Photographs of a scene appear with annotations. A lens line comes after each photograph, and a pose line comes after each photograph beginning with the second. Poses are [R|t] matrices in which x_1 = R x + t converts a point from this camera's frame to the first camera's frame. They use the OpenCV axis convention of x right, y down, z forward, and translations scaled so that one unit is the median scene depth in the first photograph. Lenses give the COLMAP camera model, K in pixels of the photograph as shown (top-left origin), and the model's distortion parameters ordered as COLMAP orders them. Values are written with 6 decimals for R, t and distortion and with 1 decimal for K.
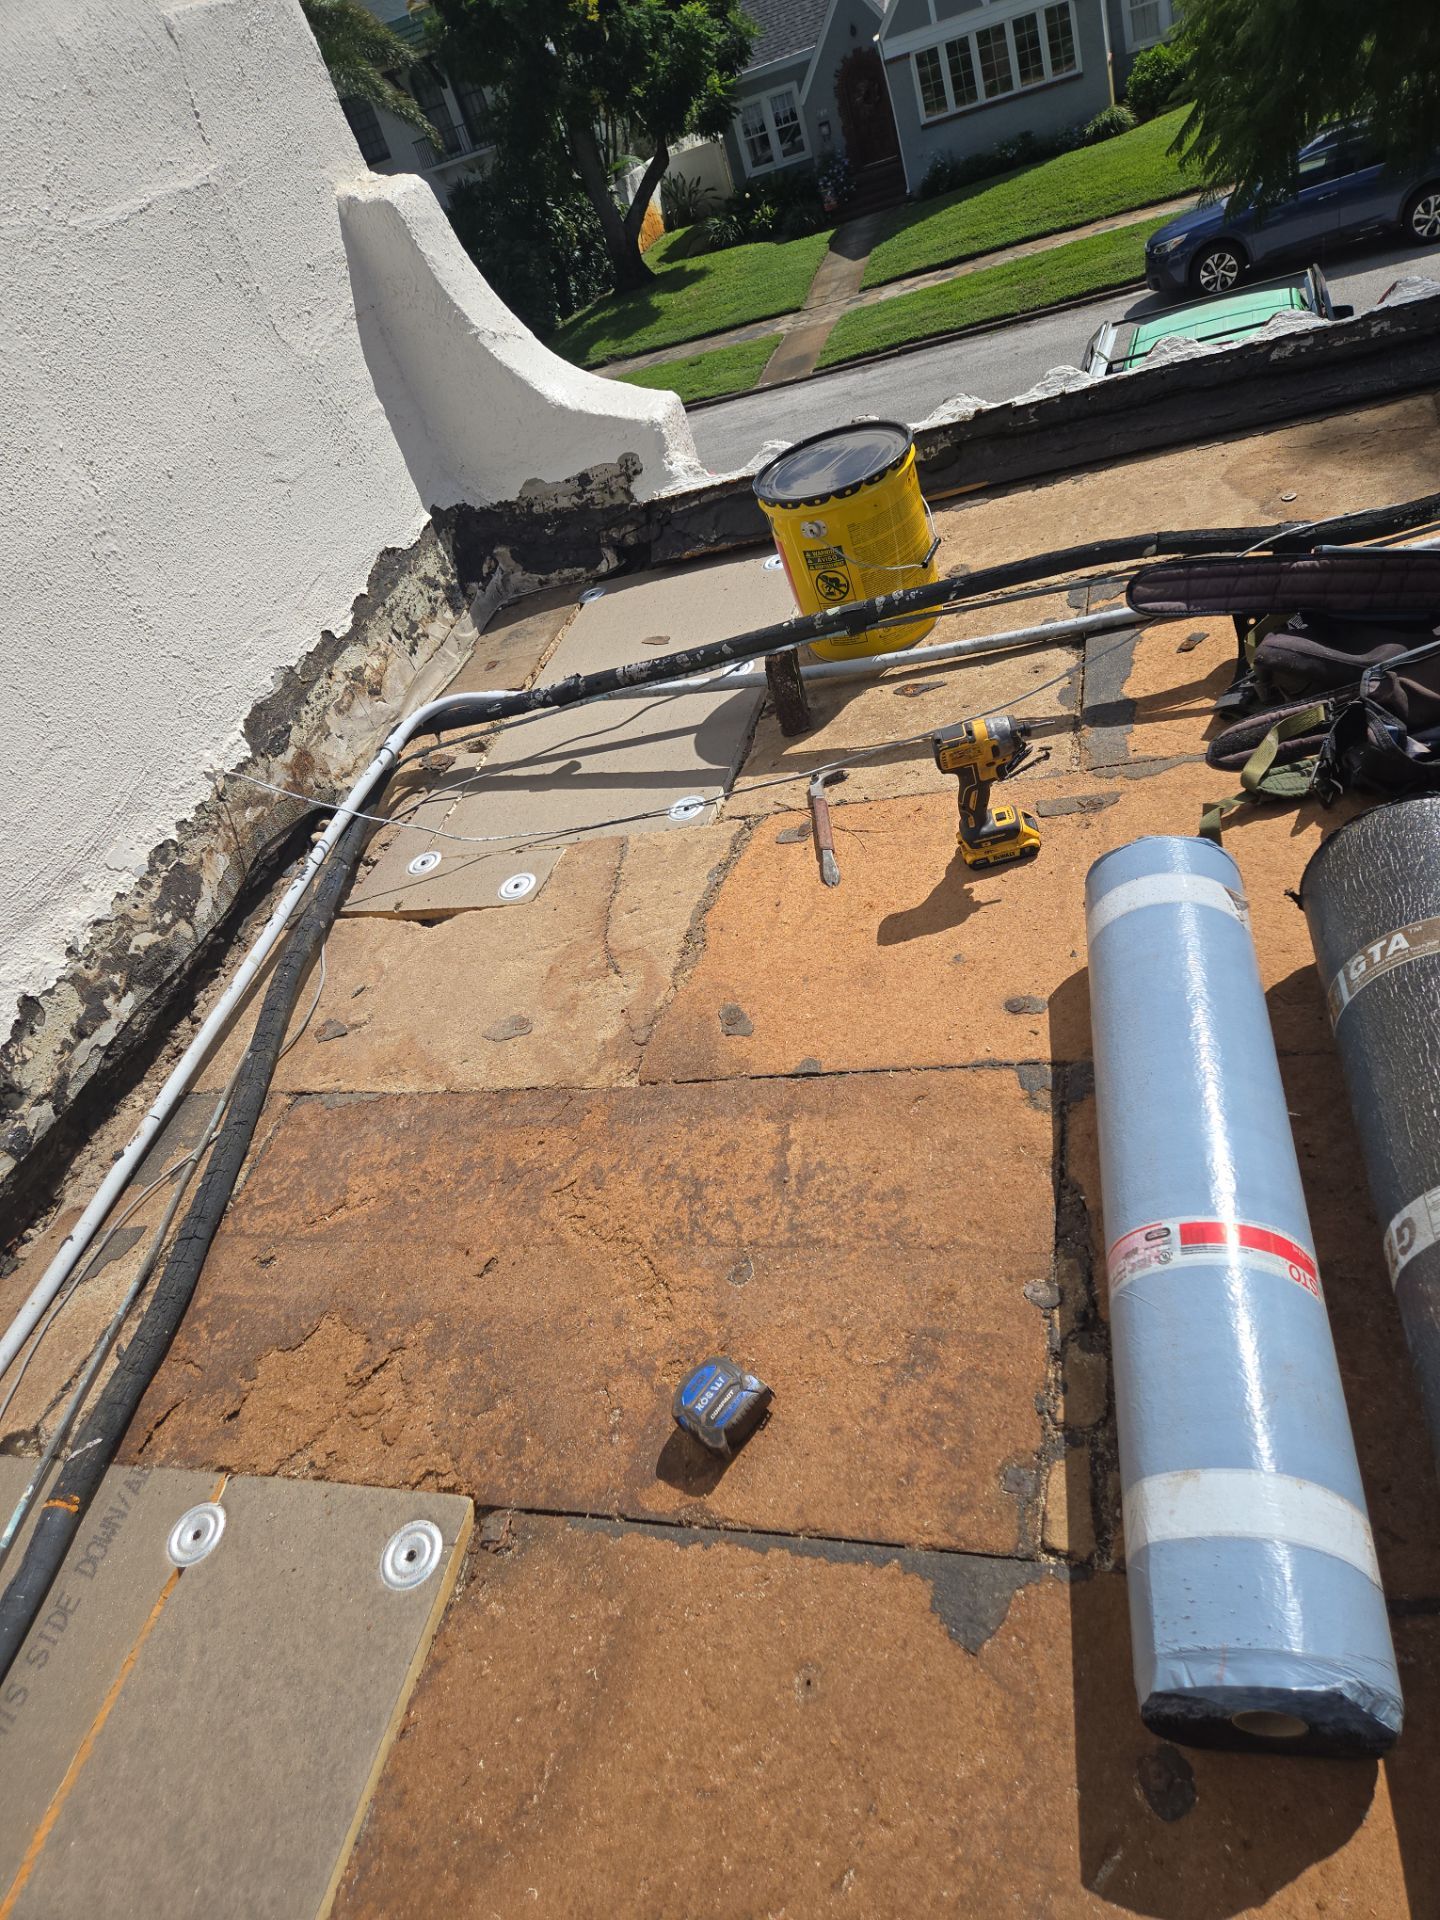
lens RADIAL K [[1255.3, 0, 707.2], [0, 1255.3, 962.9], [0, 0, 1]] dist [0.076675, -0.068046]
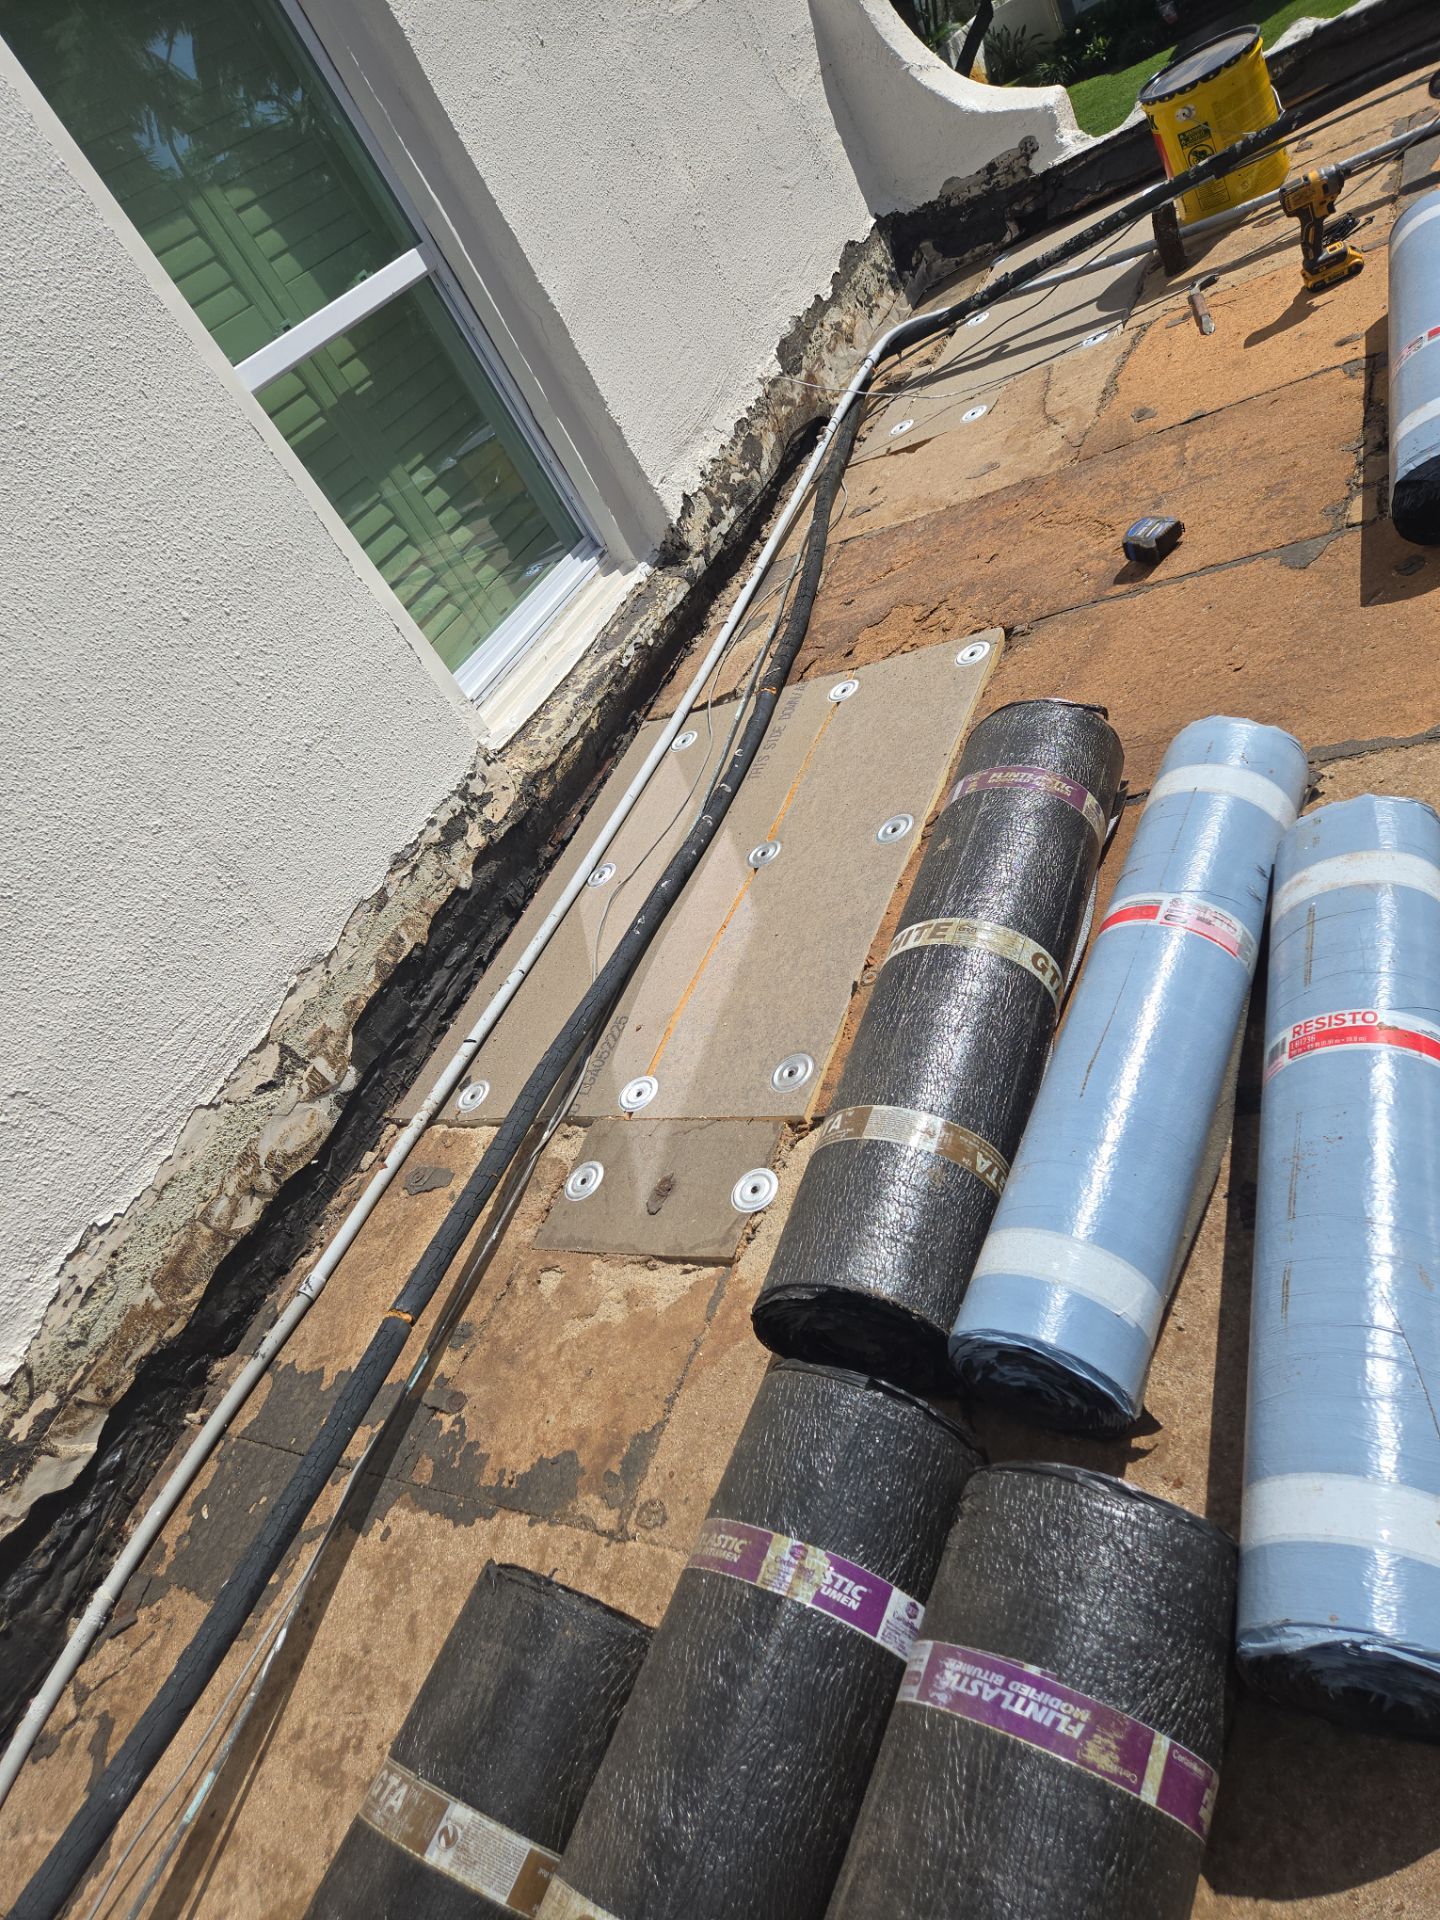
lens RADIAL K [[1255.3, 0, 707.2], [0, 1255.3, 962.9], [0, 0, 1]] dist [0.076675, -0.068046]
pose [[0.963386, -0.035915, -0.265704, -0.078549], [0.050471, 0.997564, 0.048158, 0.478238], [0.263327, -0.059805, 0.962851, -0.526969]]
